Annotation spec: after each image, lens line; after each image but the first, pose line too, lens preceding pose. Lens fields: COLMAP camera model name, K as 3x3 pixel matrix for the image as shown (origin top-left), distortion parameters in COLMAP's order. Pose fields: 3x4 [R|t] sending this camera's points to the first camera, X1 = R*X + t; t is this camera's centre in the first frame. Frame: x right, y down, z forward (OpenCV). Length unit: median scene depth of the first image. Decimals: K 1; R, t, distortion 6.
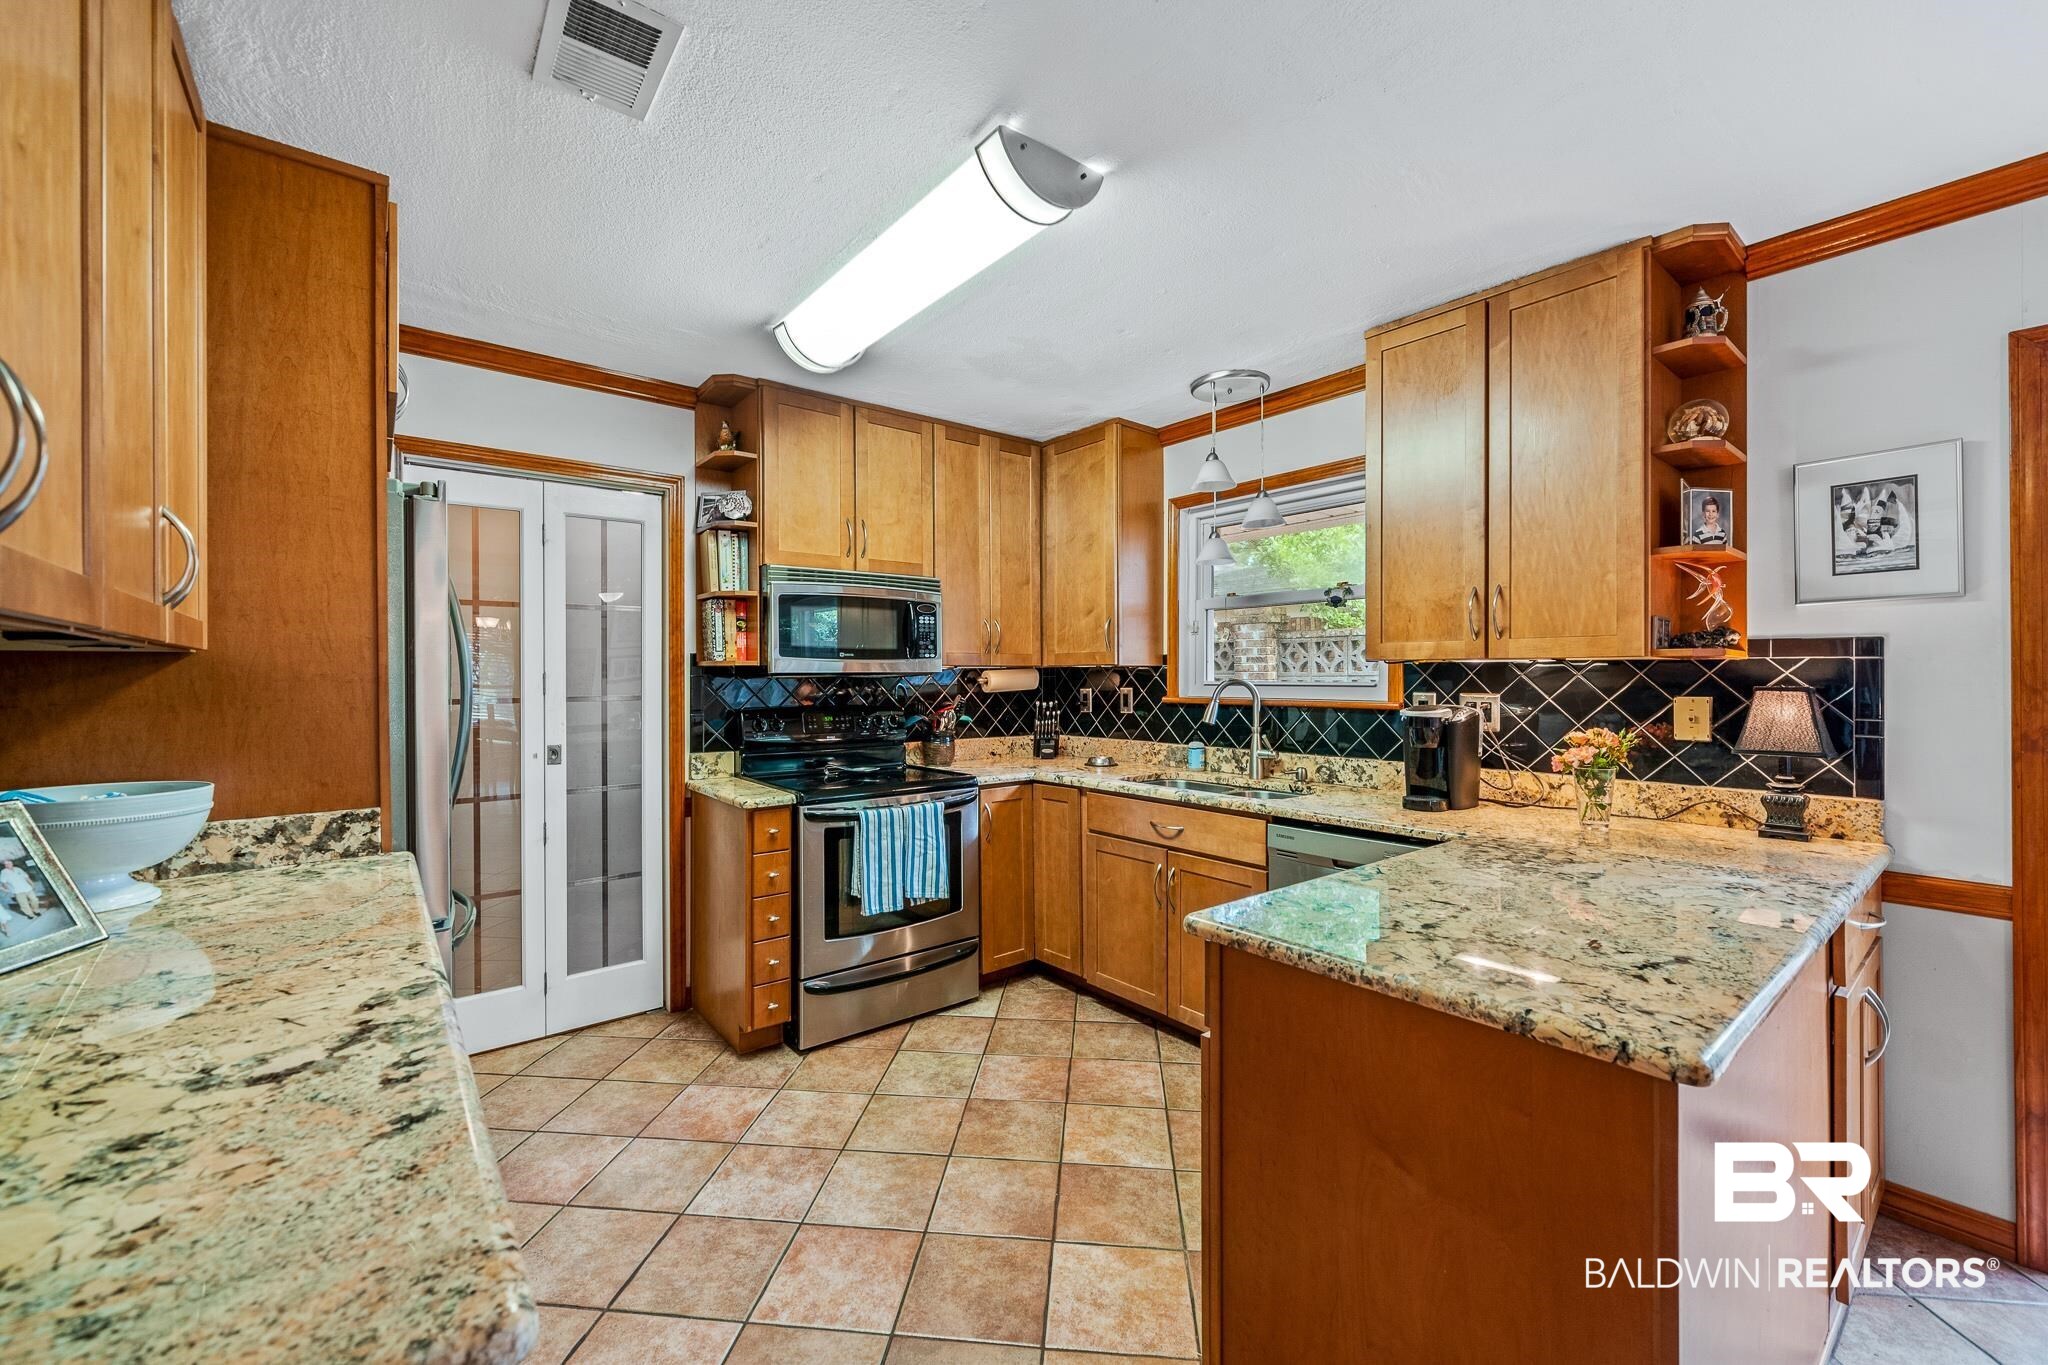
lens RADIAL K [[823.4, 0, 1013.9], [0, 823.4, 674.7], [0, 0, 1]] dist [-0.001606, -0.000374]
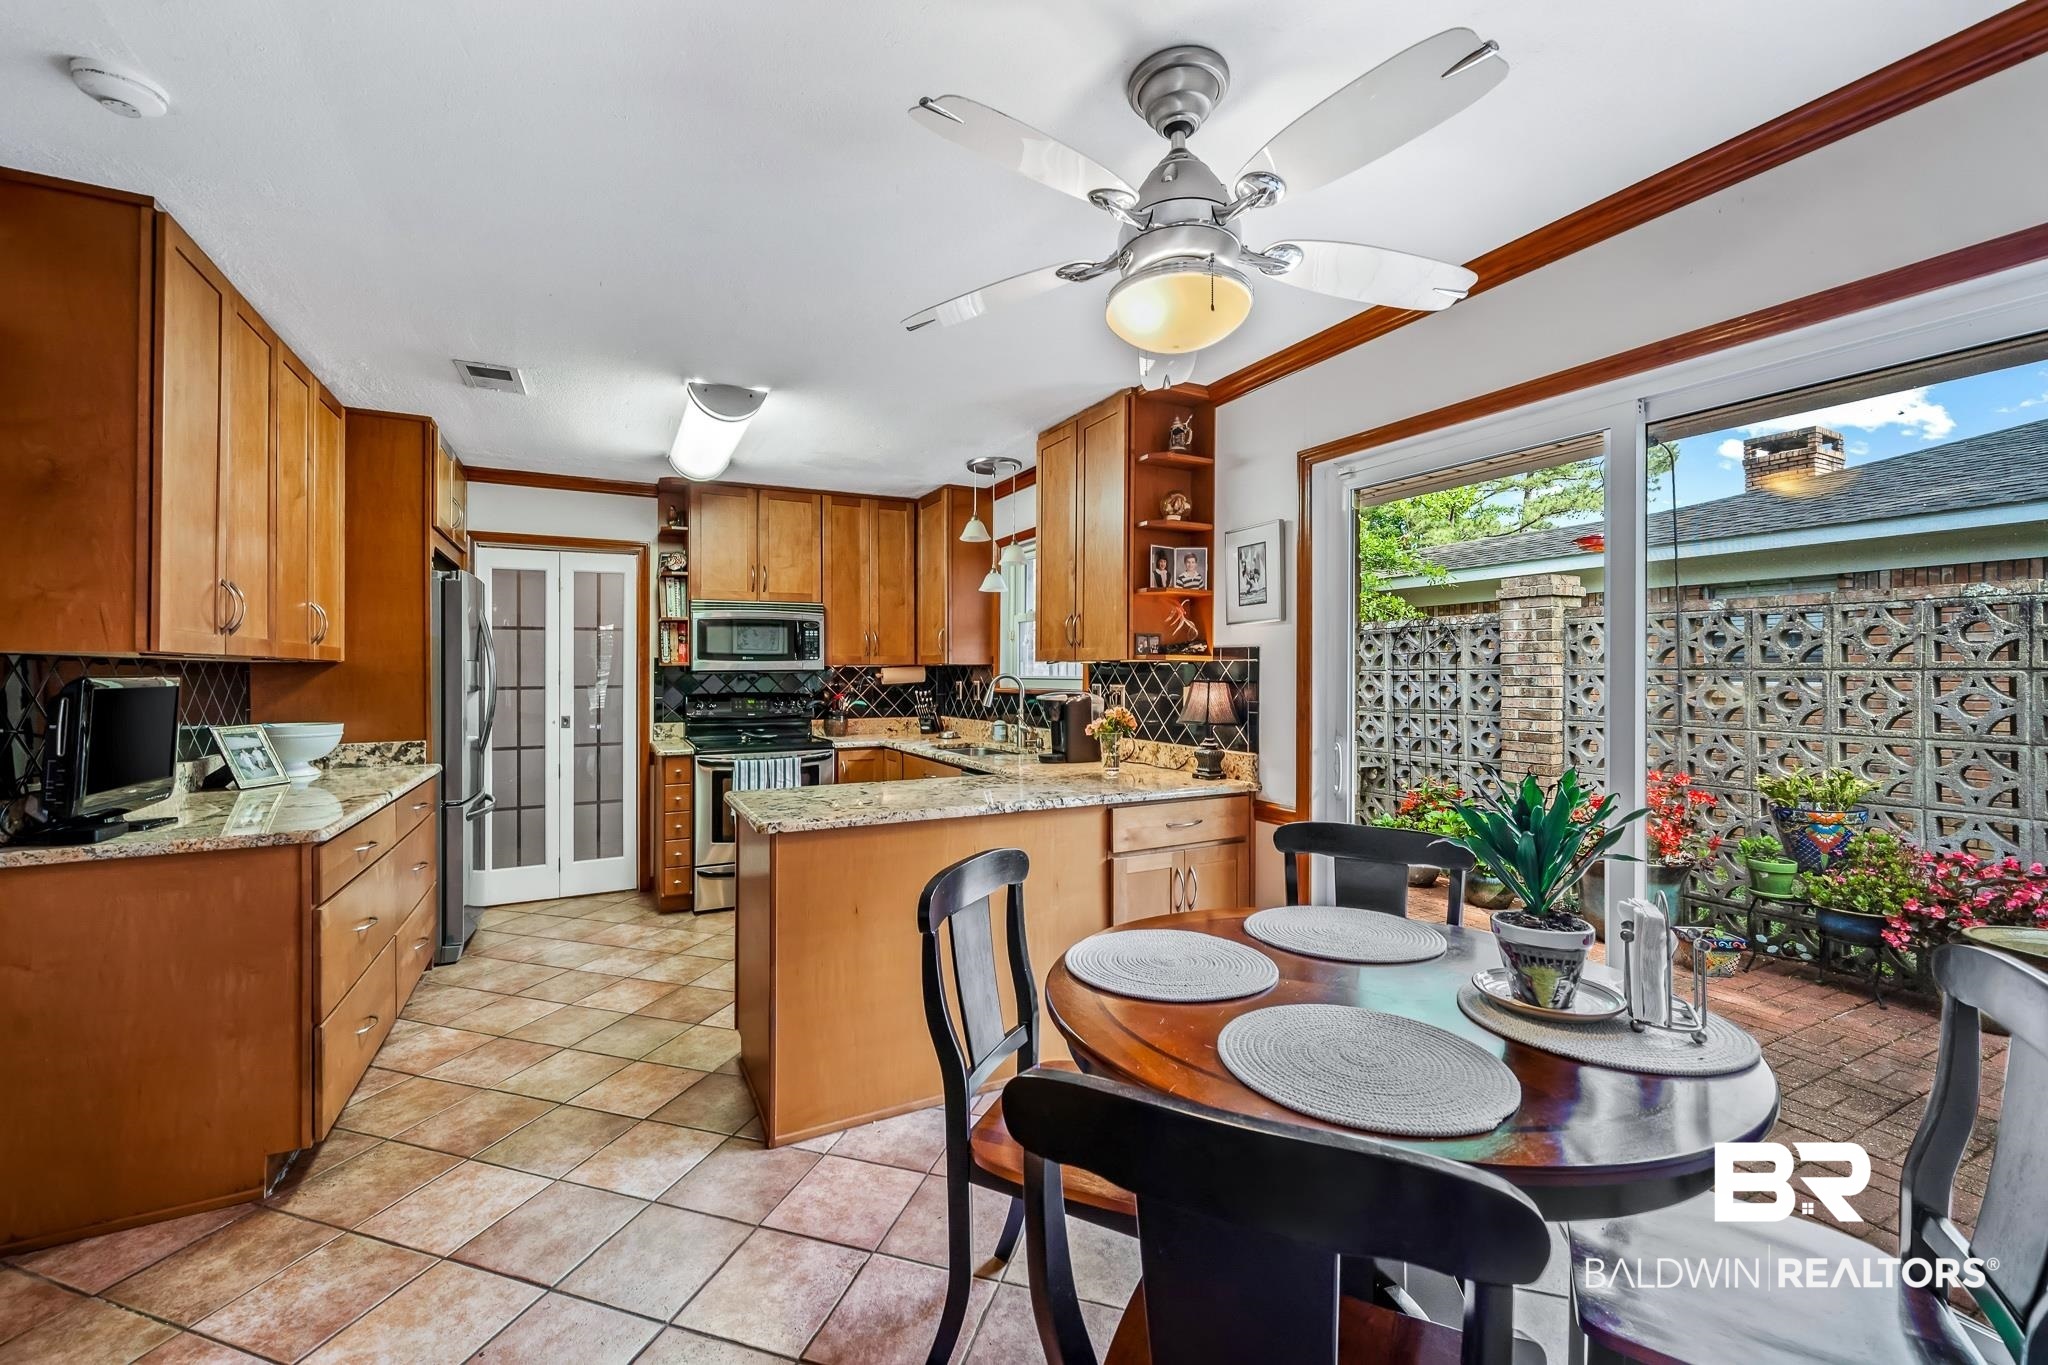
lens RADIAL K [[831.8, 0, 1012.8], [0, 831.8, 663.3], [0, 0, 1]] dist [-0.001298, -0.000115]
pose [[0.979151, -0.003285, -0.203110, 0.595840], [0.001761, 0.999969, -0.007684, -0.002540], [0.203129, 0.007166, 0.979126, -0.389423]]
